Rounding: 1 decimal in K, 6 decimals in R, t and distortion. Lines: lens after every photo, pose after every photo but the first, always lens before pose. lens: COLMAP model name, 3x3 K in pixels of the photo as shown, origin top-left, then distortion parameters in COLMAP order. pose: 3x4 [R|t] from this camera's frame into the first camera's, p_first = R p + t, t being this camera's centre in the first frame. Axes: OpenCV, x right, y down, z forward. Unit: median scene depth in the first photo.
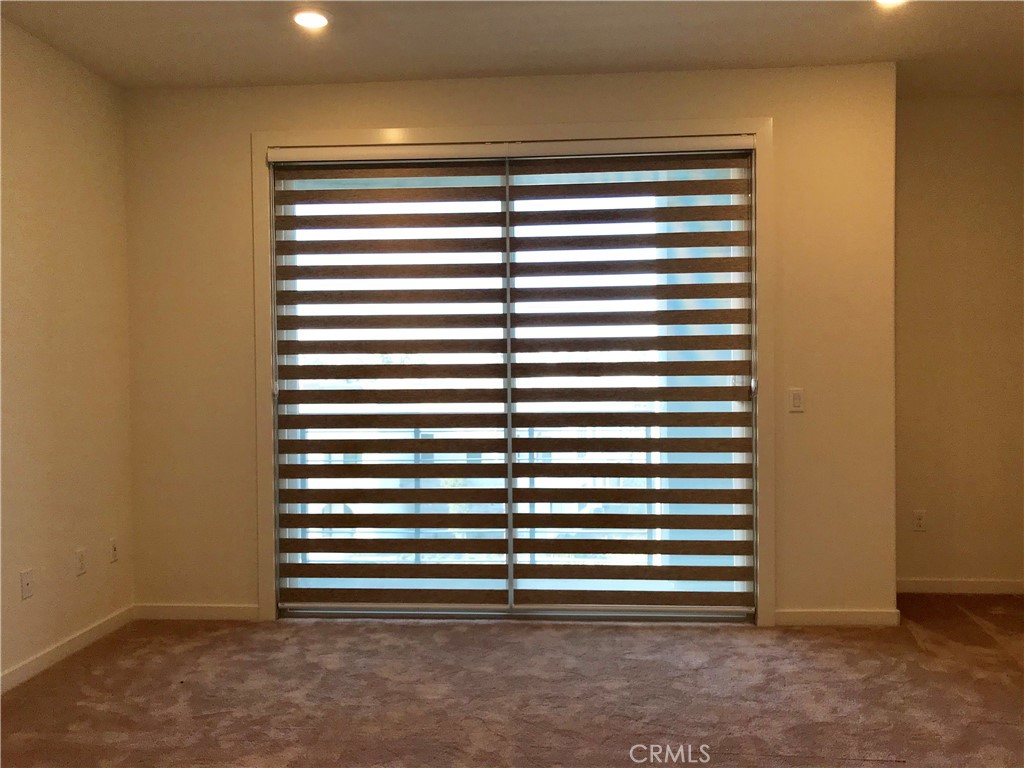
lens RADIAL K [[850.7, 0, 512.0], [0, 850.7, 384.0], [0, 0, 1]] dist [0.002745, -0.008093]
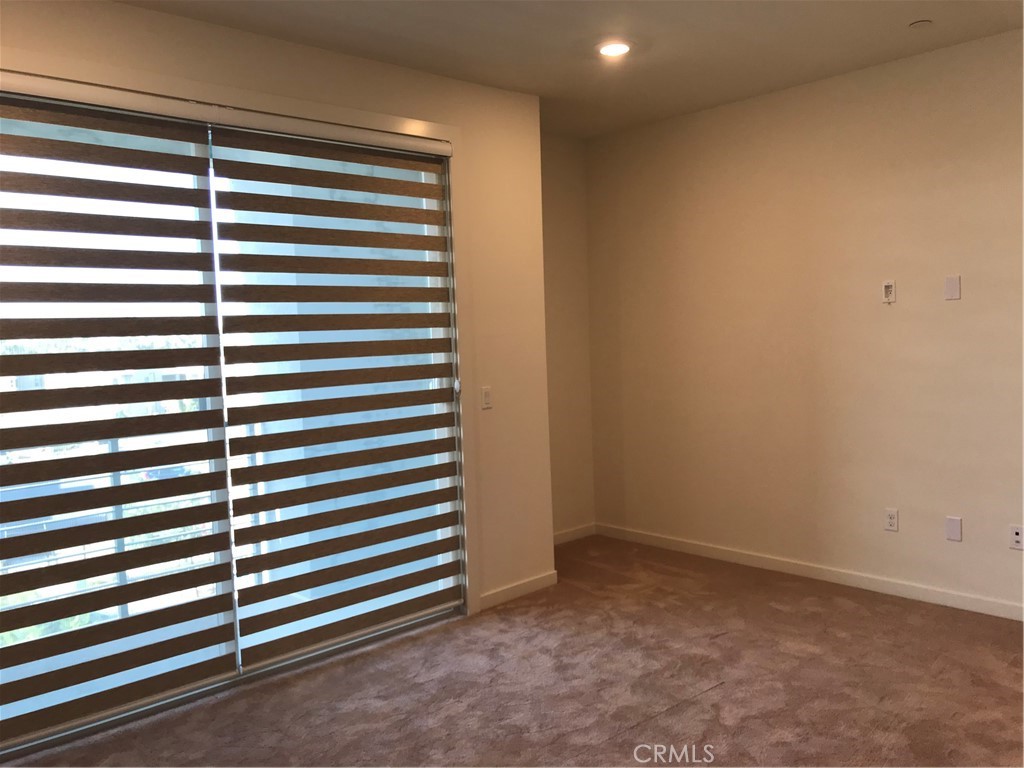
lens RADIAL K [[850.7, 0, 512.0], [0, 850.7, 384.0], [0, 0, 1]] dist [0.002745, -0.008093]
pose [[0.672192, -0.060063, 0.737937, -0.441523], [0.041484, 0.998194, 0.043458, -0.044814], [-0.739214, 0.001400, 0.673469, 0.257169]]
